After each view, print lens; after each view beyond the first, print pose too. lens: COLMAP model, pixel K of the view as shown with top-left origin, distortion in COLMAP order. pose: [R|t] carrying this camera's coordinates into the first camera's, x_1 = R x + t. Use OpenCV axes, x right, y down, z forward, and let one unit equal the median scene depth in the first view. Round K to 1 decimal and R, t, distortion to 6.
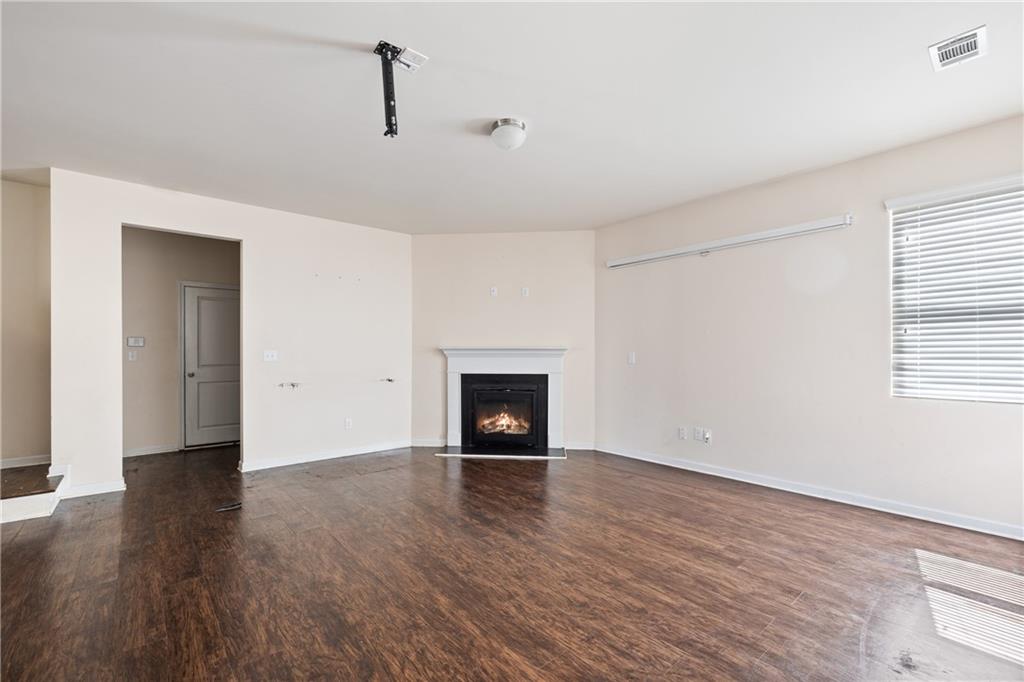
lens RADIAL K [[440.0, 0, 512.8], [0, 440.0, 352.6], [0, 0, 1]] dist [-0.000289, -0.000055]
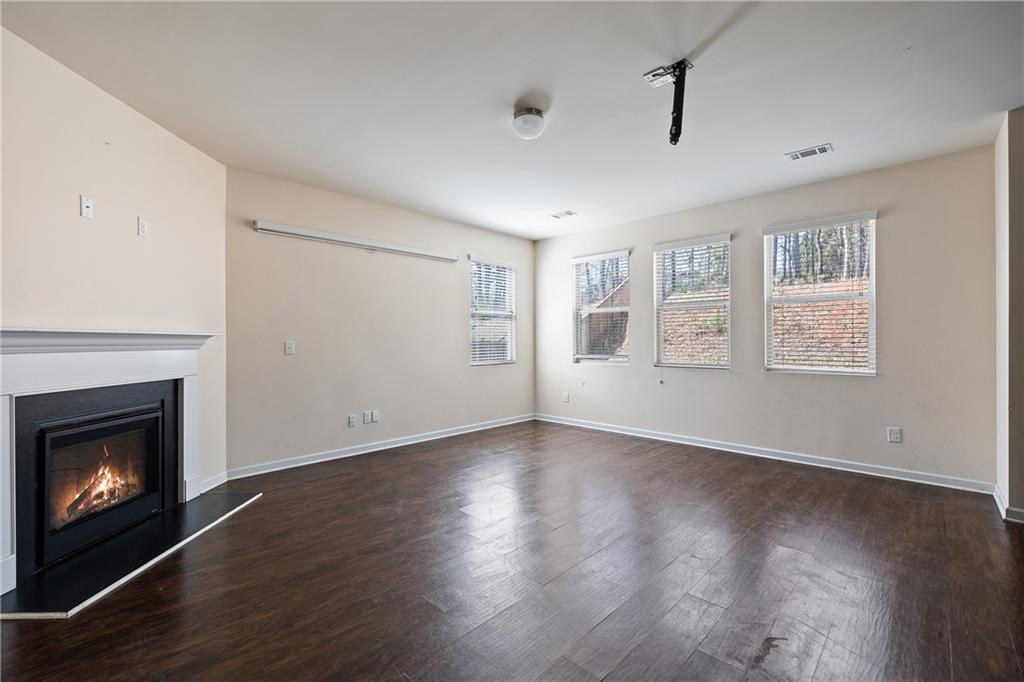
lens RADIAL K [[440.4, 0, 505.8], [0, 440.4, 329.9], [0, 0, 1]] dist [-0.001134, -0.000269]
pose [[-0.066785, 0.023451, 0.997492, -0.541601], [0.001745, 0.999725, -0.023387, -0.000998], [-0.997766, 0.000179, -0.066808, 0.598977]]
